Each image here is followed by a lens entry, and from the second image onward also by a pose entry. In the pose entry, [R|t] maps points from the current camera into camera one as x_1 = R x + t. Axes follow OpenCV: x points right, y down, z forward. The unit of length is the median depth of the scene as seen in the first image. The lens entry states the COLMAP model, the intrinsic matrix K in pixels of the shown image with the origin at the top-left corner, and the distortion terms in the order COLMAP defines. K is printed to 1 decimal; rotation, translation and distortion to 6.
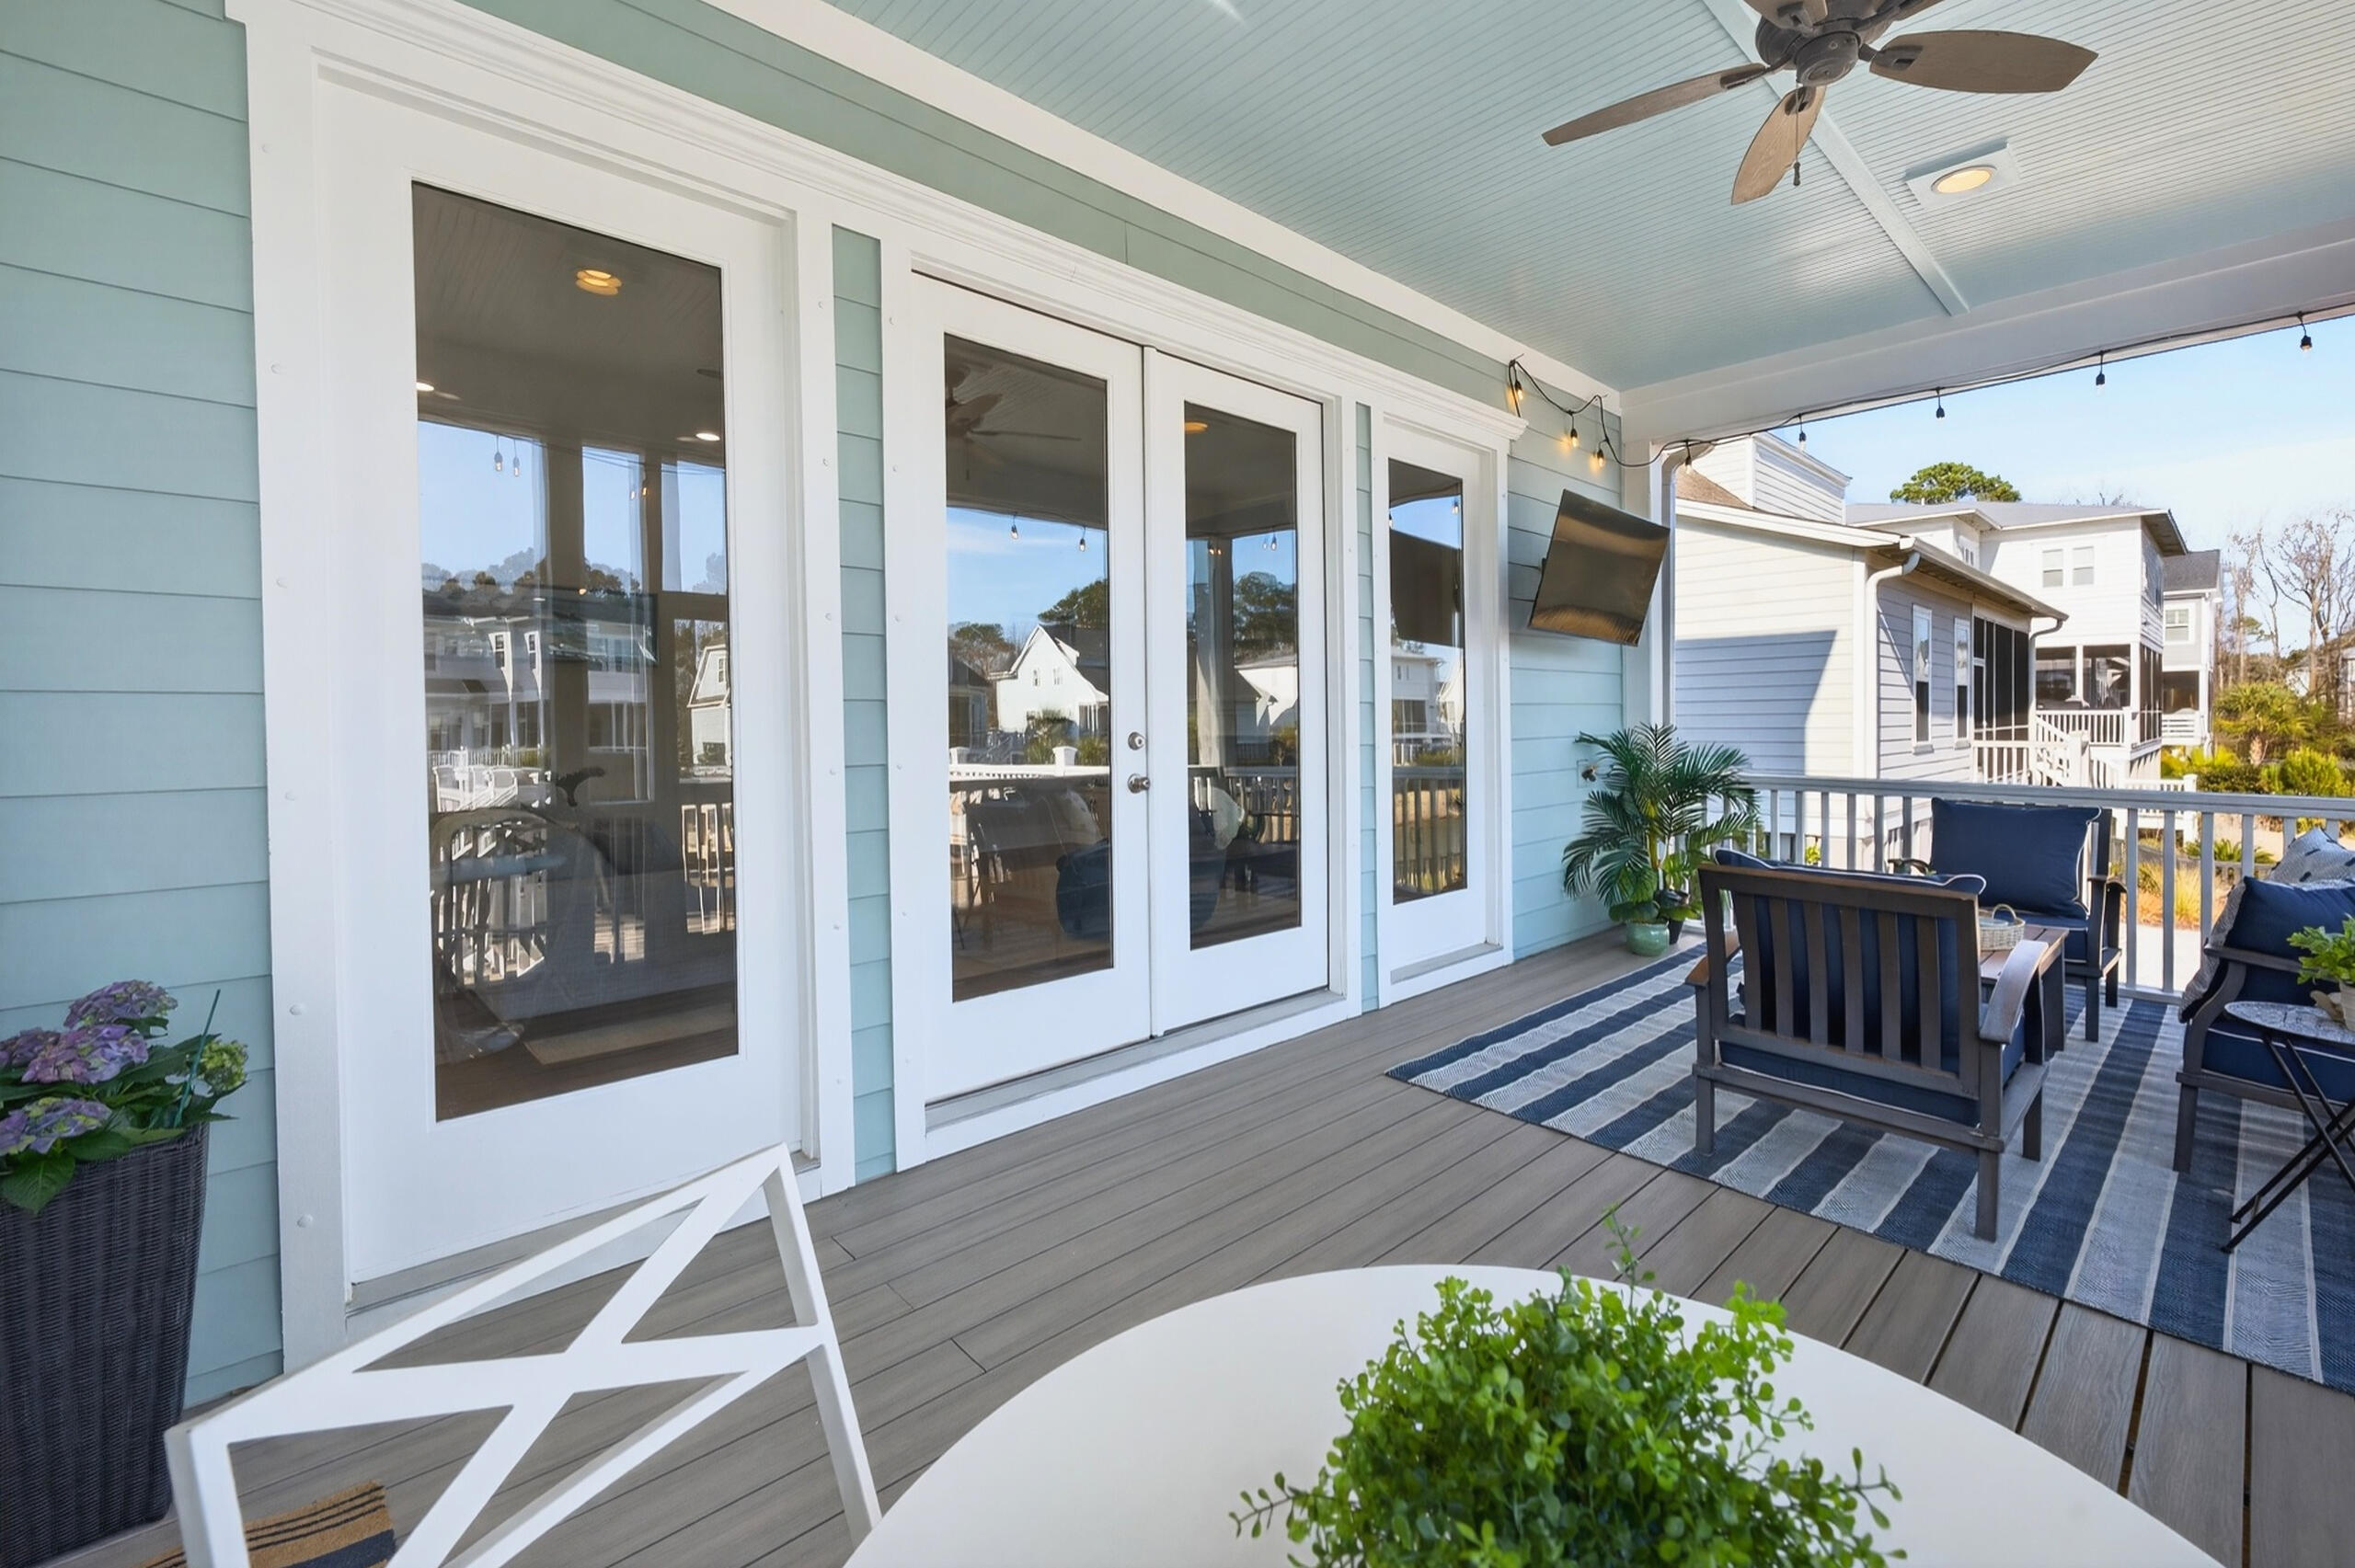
lens RADIAL K [[1016.6, 0, 1237.2], [0, 1016.6, 752.0], [0, 0, 1]] dist [0.000810, -0.000805]
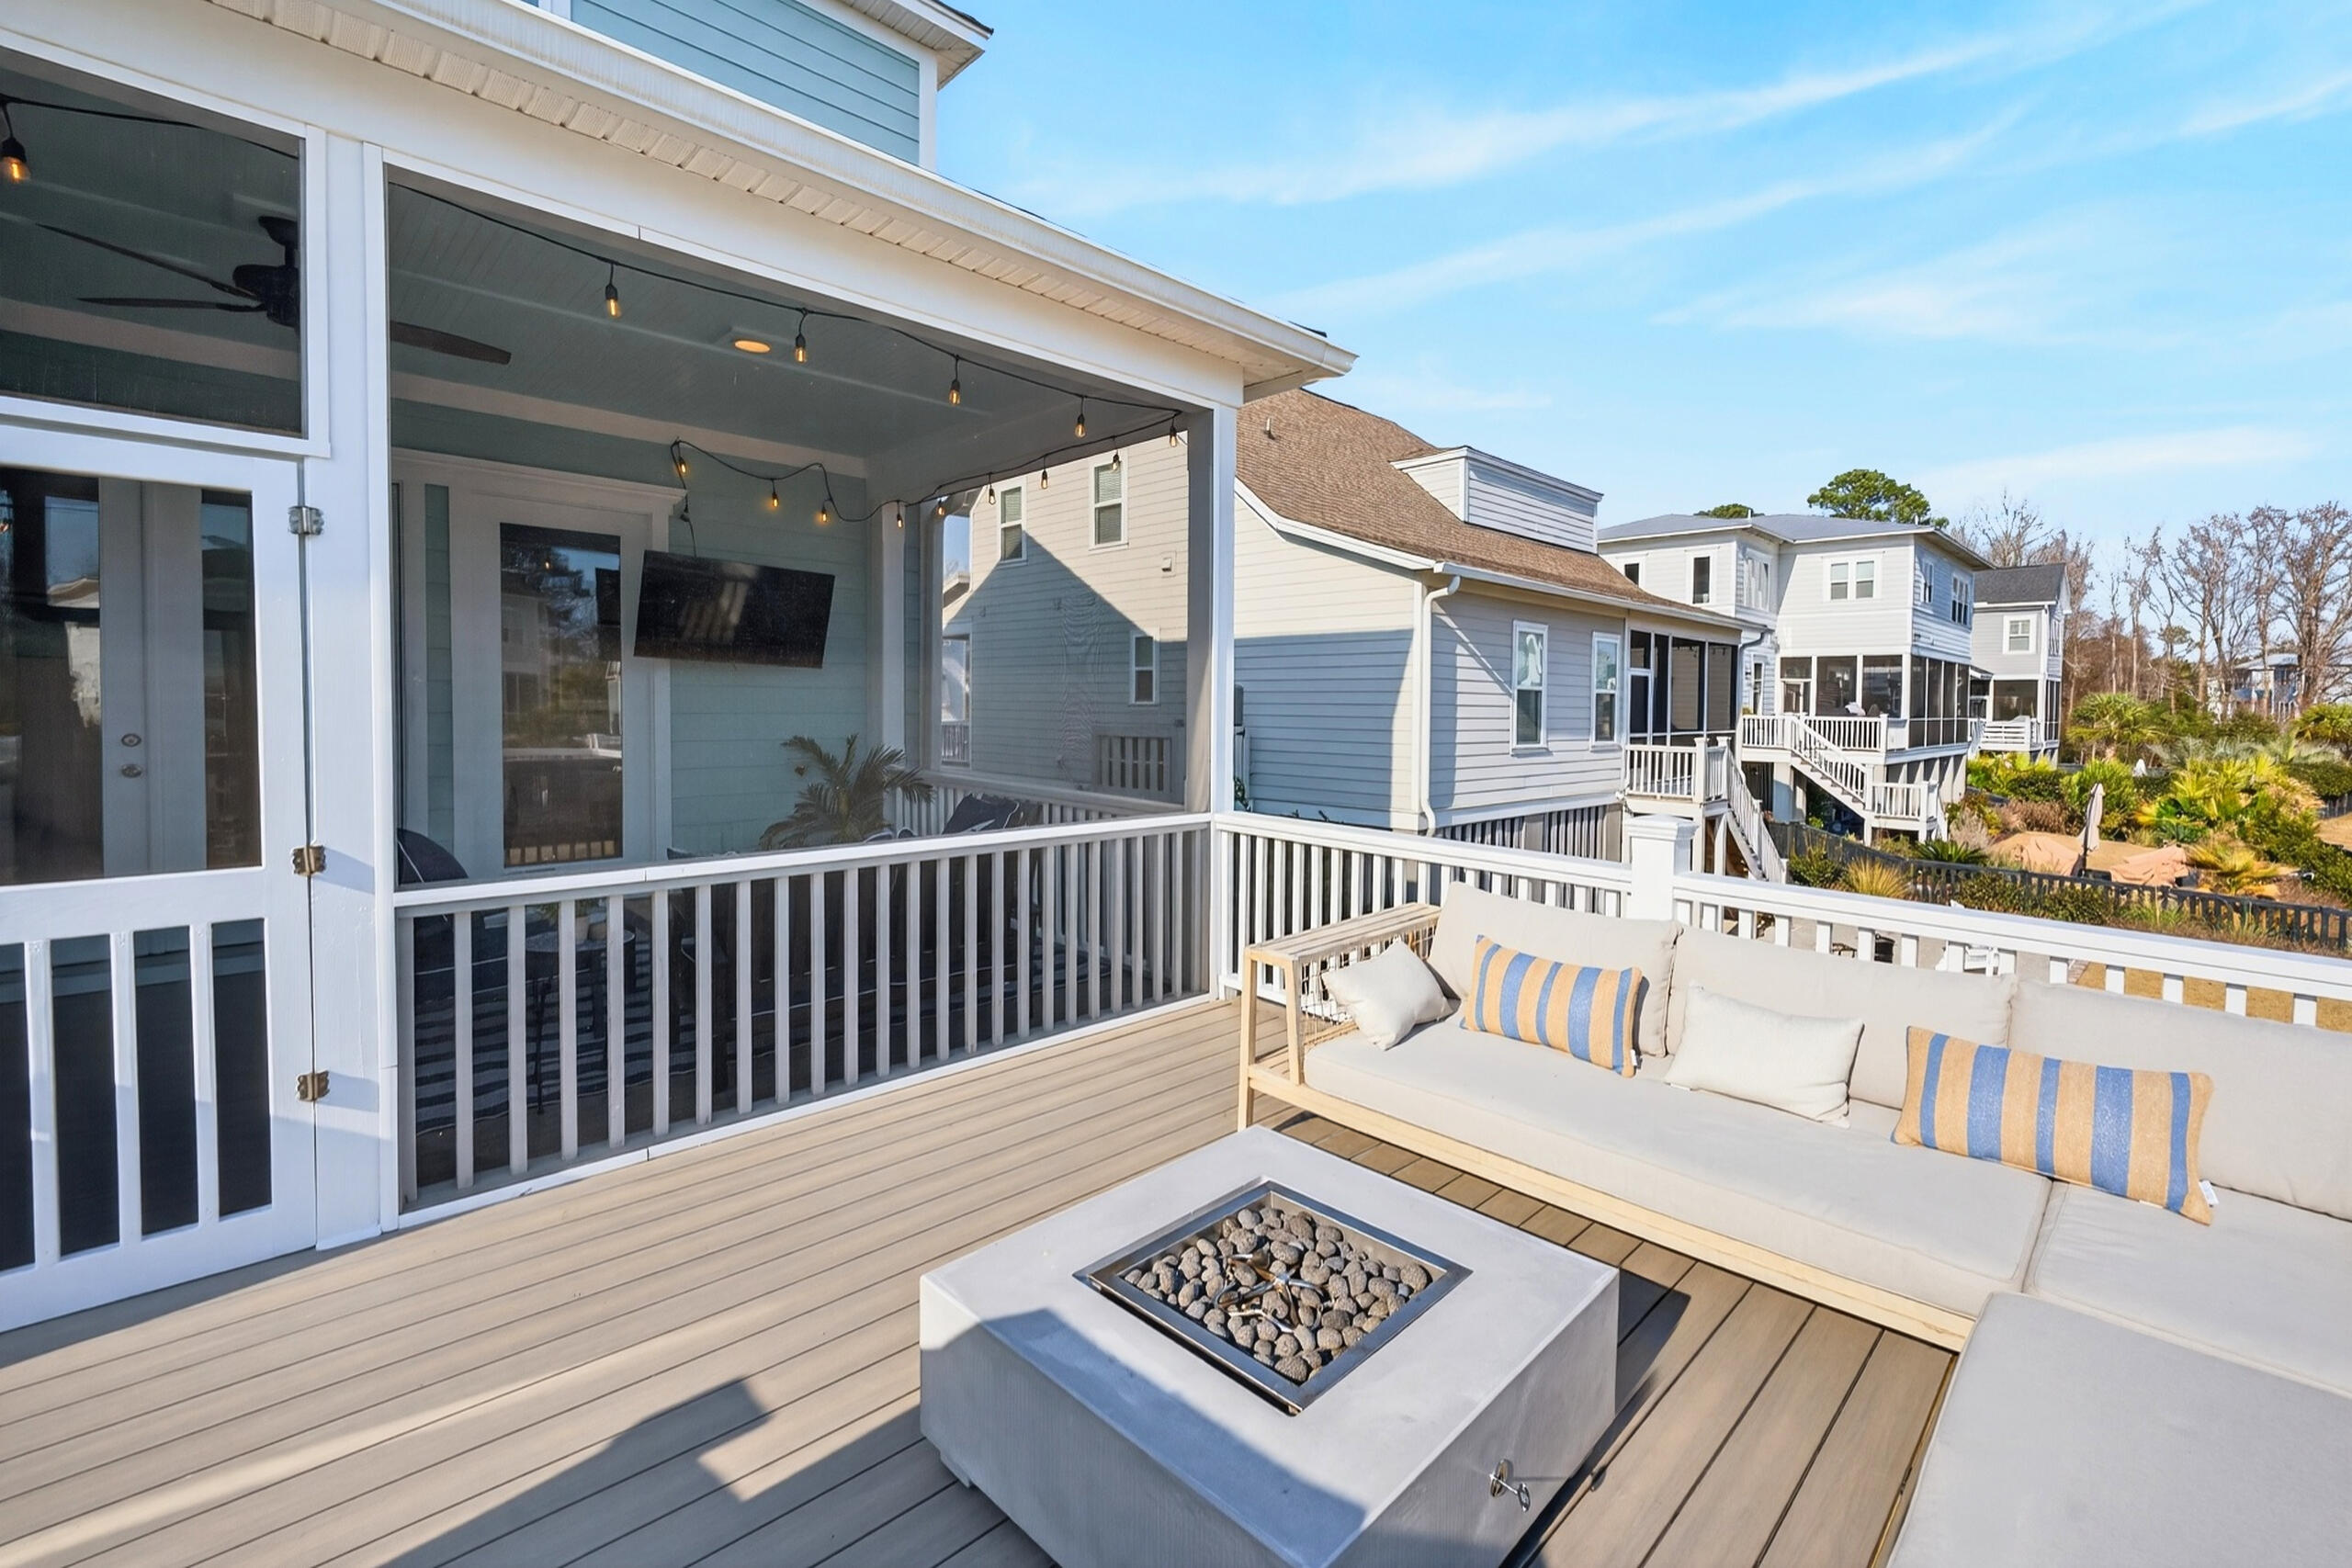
lens RADIAL K [[1015.4, 0, 1225.0], [0, 1015.4, 748.4], [0, 0, 1]] dist [0.000810, -0.000805]
pose [[0.999682, 0.021418, 0.013288, 0.196779], [-0.021568, 0.999704, 0.011275, -0.006766], [-0.013043, -0.011558, 0.999848, -0.056740]]
